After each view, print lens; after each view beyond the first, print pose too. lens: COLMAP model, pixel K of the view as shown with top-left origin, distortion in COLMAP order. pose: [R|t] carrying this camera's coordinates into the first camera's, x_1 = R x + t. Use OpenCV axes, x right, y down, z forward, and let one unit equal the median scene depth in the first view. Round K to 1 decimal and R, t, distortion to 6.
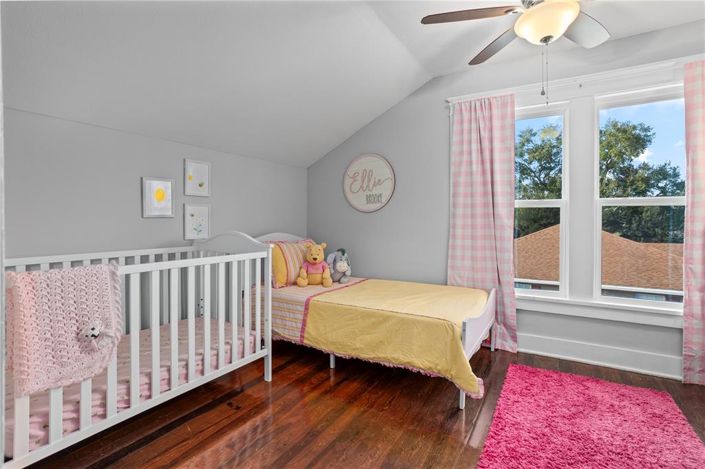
lens RADIAL K [[356.6, 0, 357.0], [0, 356.6, 231.2], [0, 0, 1]] dist [-0.020092, 0.000418]
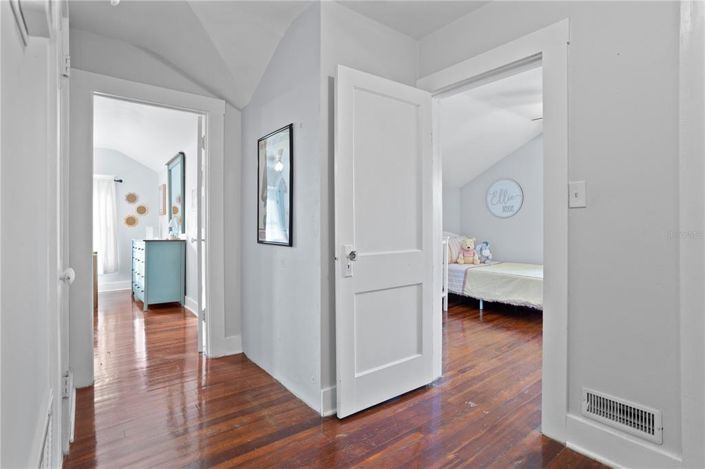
lens RADIAL K [[356.6, 0, 357.0], [0, 356.6, 231.2], [0, 0, 1]] dist [-0.020092, 0.000418]
pose [[0.932583, -0.003813, -0.360936, -0.008196], [0.000901, 0.999966, -0.008236, 0.019214], [0.360955, 0.007356, 0.932554, -0.815737]]
